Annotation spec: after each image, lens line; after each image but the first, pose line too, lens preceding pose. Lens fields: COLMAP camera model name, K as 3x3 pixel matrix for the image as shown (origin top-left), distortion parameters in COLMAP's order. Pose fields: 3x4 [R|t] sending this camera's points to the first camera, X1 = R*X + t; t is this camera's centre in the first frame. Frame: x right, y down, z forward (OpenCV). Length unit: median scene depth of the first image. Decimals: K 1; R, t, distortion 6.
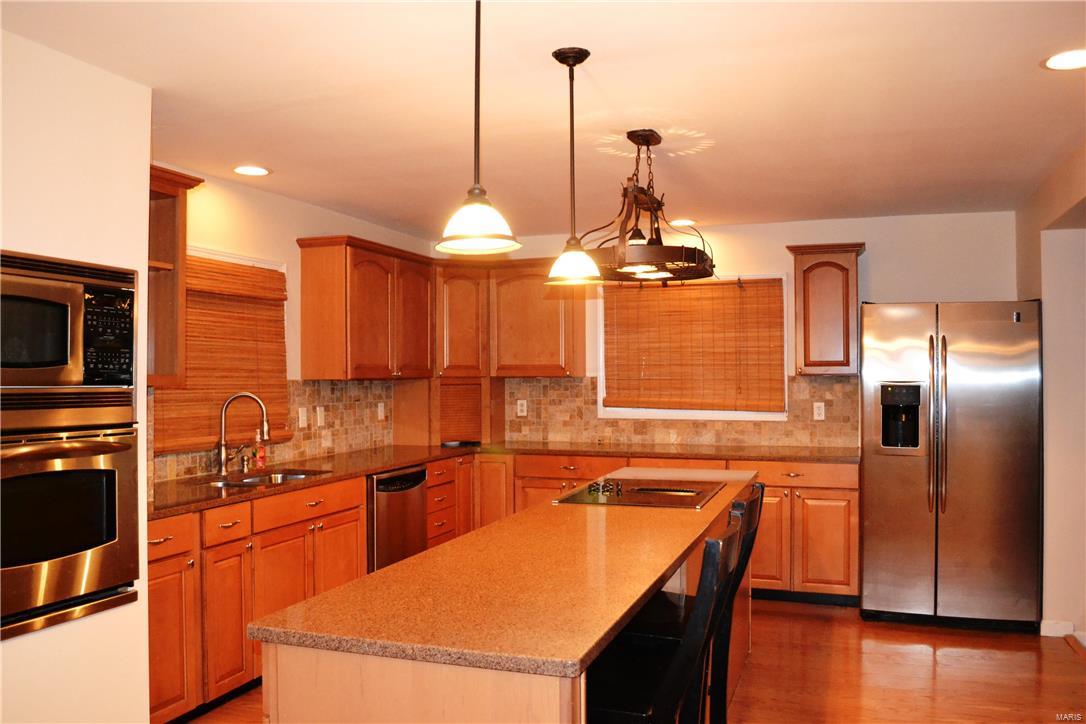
lens RADIAL K [[901.9, 0, 543.0], [0, 901.9, 362.0], [0, 0, 1]] dist [-0.086431, 0.002179]
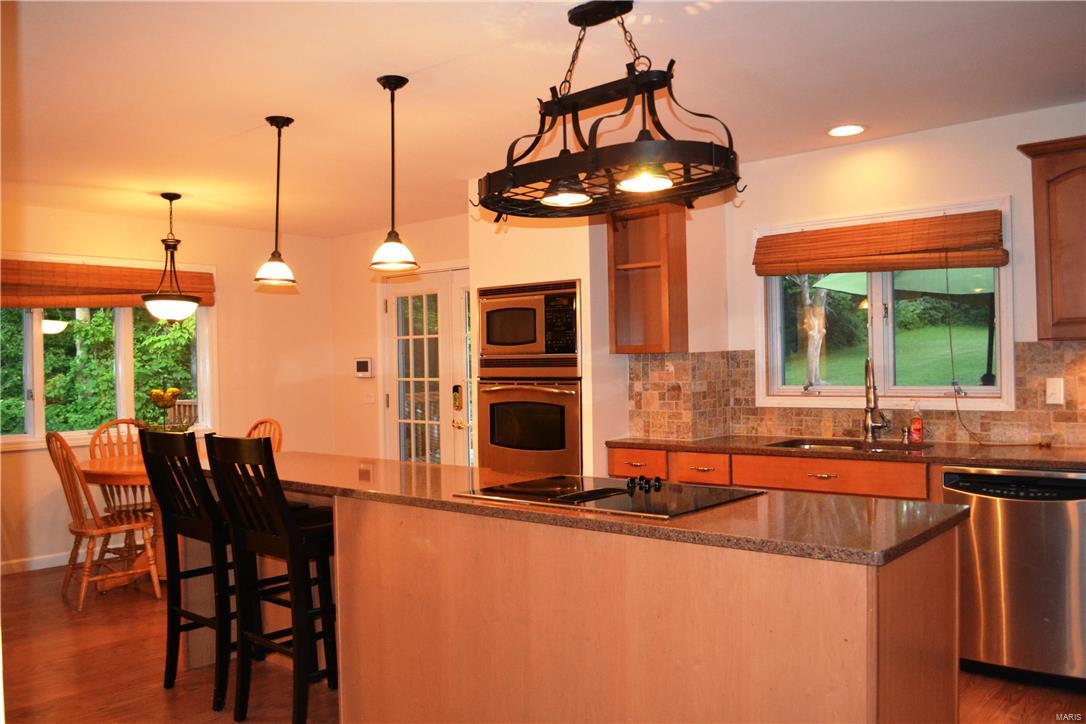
lens RADIAL K [[869.8, 0, 543.0], [0, 869.8, 362.0], [0, 0, 1]] dist [-0.080860, 0.006849]
pose [[-0.378956, 0.006496, -0.925392, 0.668355], [0.031980, 0.999470, -0.006080, 0.033369], [0.924862, -0.031898, -0.378963, 1.044051]]
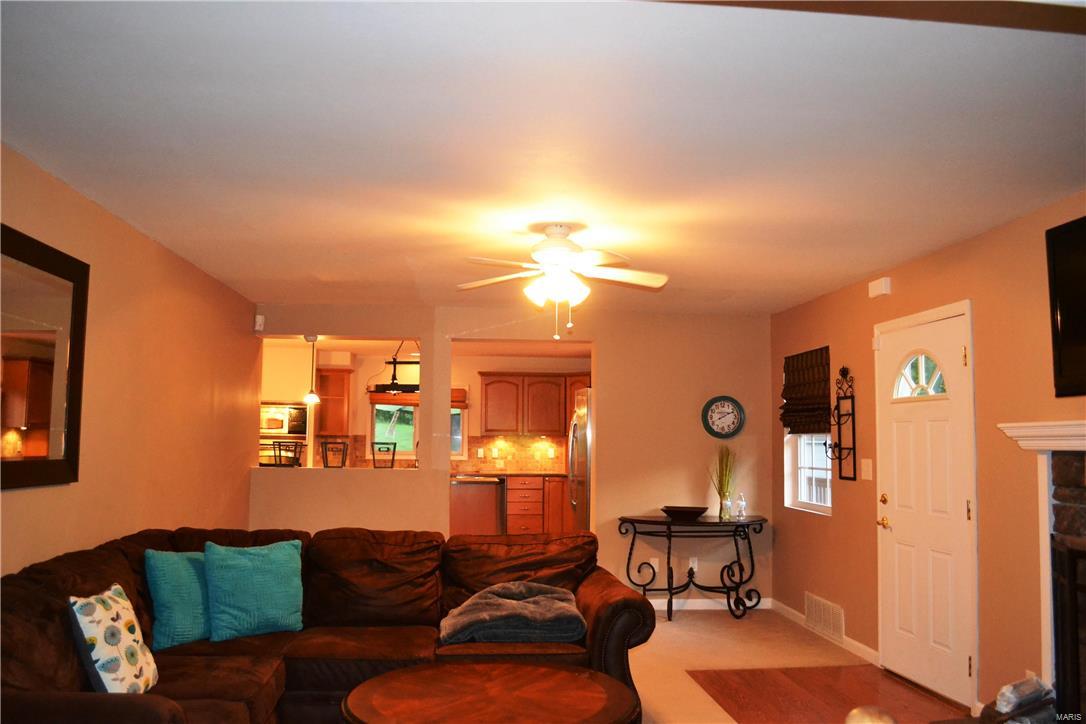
lens RADIAL K [[869.8, 0, 543.0], [0, 869.8, 362.0], [0, 0, 1]] dist [-0.080860, 0.006849]
pose [[0.410397, -0.062729, -0.909747, 2.119792], [0.001437, 0.997674, -0.068144, -0.019475], [0.911906, 0.026659, 0.409533, 0.304311]]
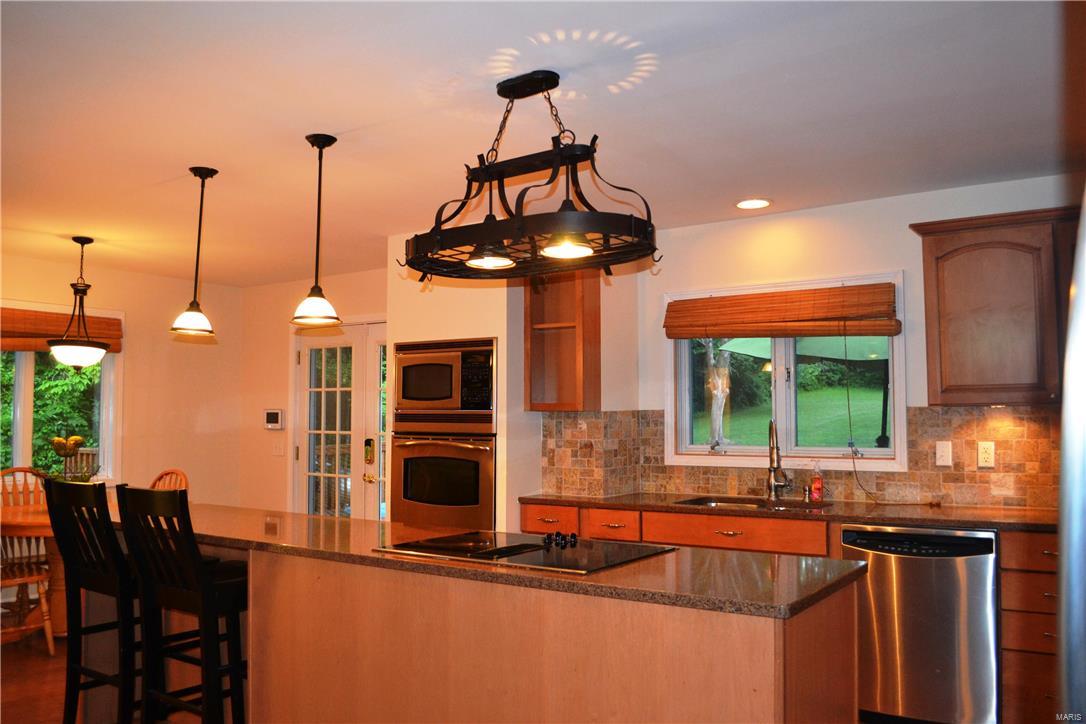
lens RADIAL K [[869.8, 0, 543.0], [0, 869.8, 362.0], [0, 0, 1]] dist [-0.080860, 0.006849]
pose [[-0.277994, -0.059503, -0.958738, 0.689463], [0.014171, 0.997717, -0.066032, 0.030459], [0.960478, -0.031943, -0.276516, 1.040914]]
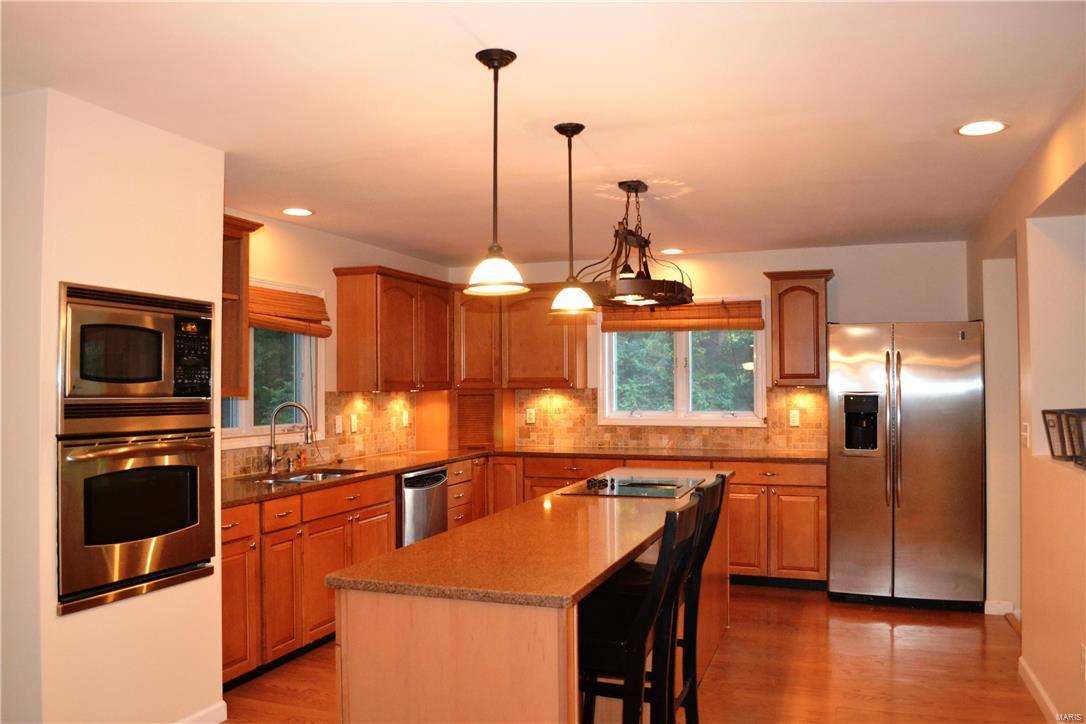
lens RADIAL K [[869.8, 0, 543.0], [0, 869.8, 362.0], [0, 0, 1]] dist [-0.080860, 0.006849]
pose [[0.999957, -0.002284, -0.008995, 0.003221], [0.002170, 0.999919, -0.012581, -0.003835], [0.009023, 0.012561, 0.999880, -0.122795]]
